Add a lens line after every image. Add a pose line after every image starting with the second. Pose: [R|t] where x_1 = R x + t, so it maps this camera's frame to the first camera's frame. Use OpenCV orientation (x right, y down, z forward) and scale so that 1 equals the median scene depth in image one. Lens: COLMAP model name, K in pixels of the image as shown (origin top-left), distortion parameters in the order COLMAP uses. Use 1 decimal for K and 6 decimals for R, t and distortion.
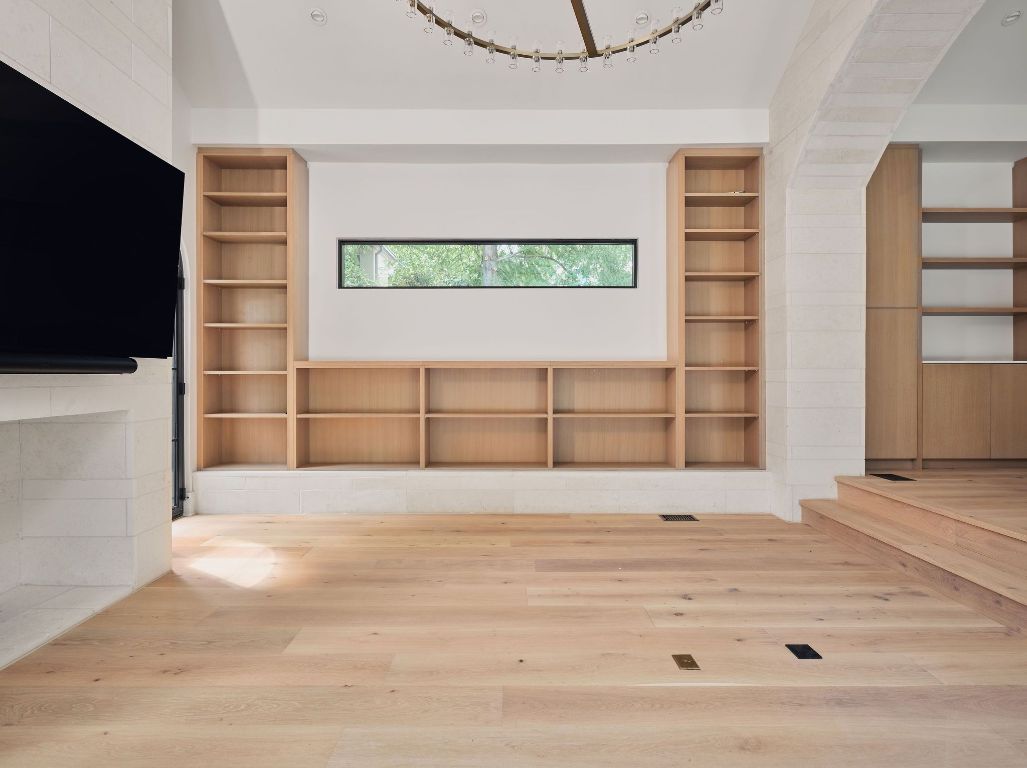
lens RADIAL K [[559.8, 0, 513.5], [0, 559.8, 384.0], [0, 0, 1]] dist [-0.006885, -0.000629]
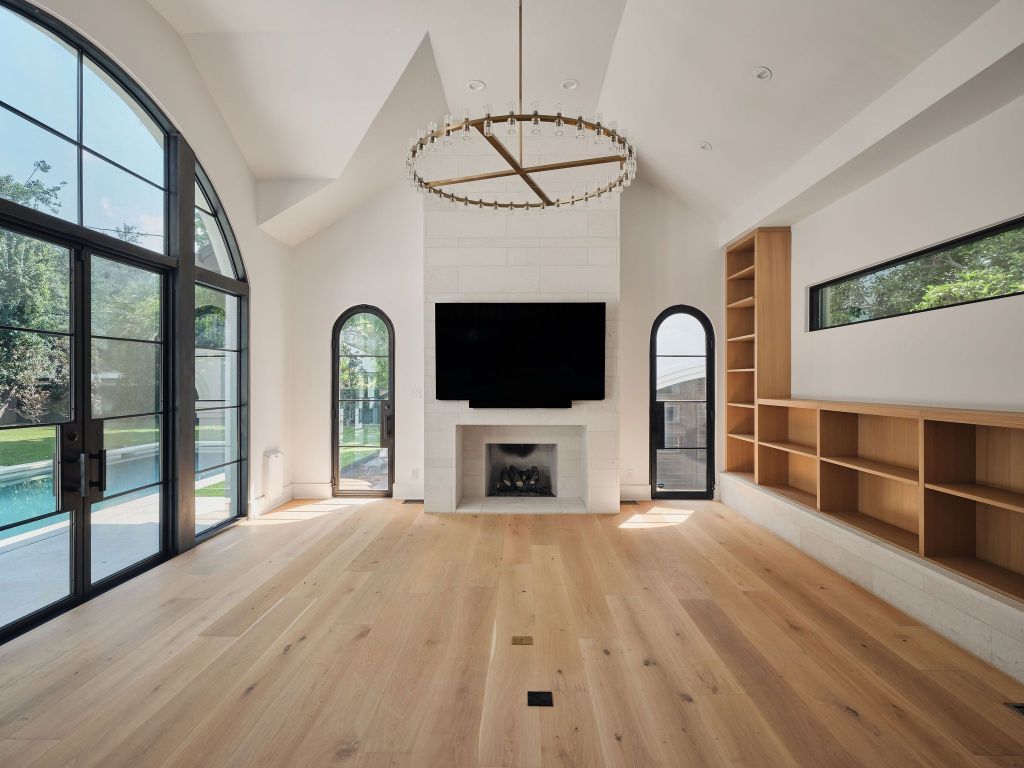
lens RADIAL K [[505.6, 0, 512.0], [0, 505.6, 384.0], [0, 0, 1]] dist [0.001247, -0.000141]
pose [[-0.024100, 0.007015, -0.999685, 1.542175], [-0.014142, 0.999873, 0.007357, -0.150769], [0.999610, 0.014315, -0.023998, 0.977406]]
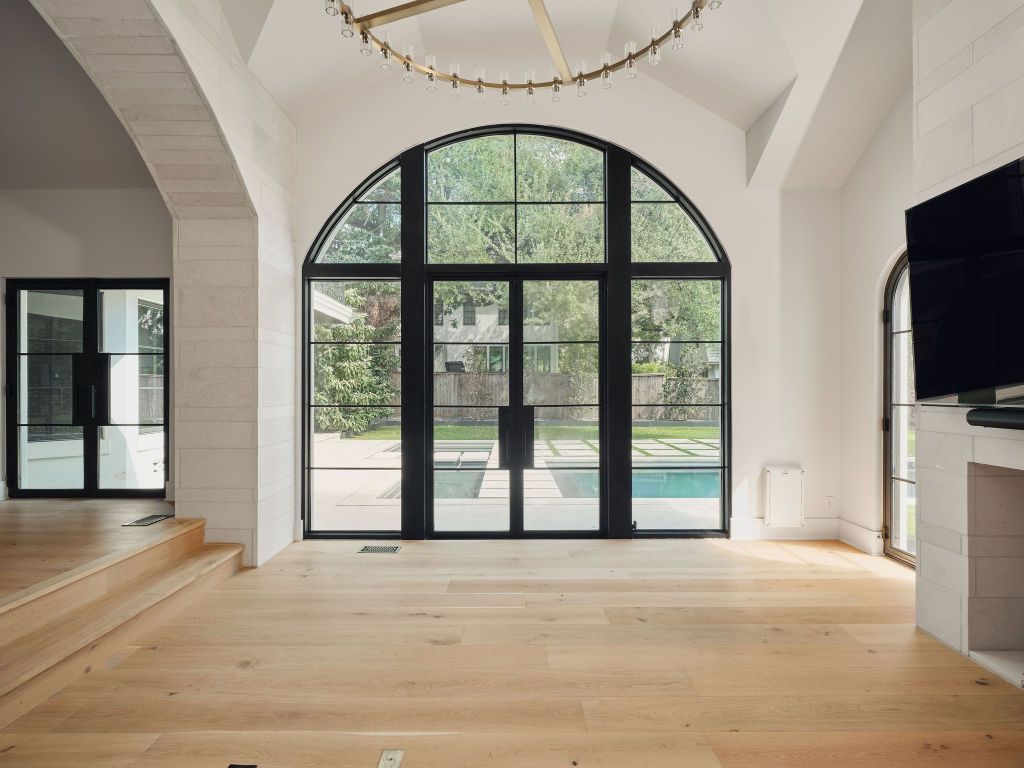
lens RADIAL K [[545.6, 0, 512.0], [0, 545.6, 384.0], [0, 0, 1]] dist [0.001092, -0.000803]
pose [[-0.999994, 0.002113, 0.002712, 0.108069], [0.002122, 0.999991, 0.003636, -0.106689], [-0.002705, 0.003641, -0.999990, 1.838835]]
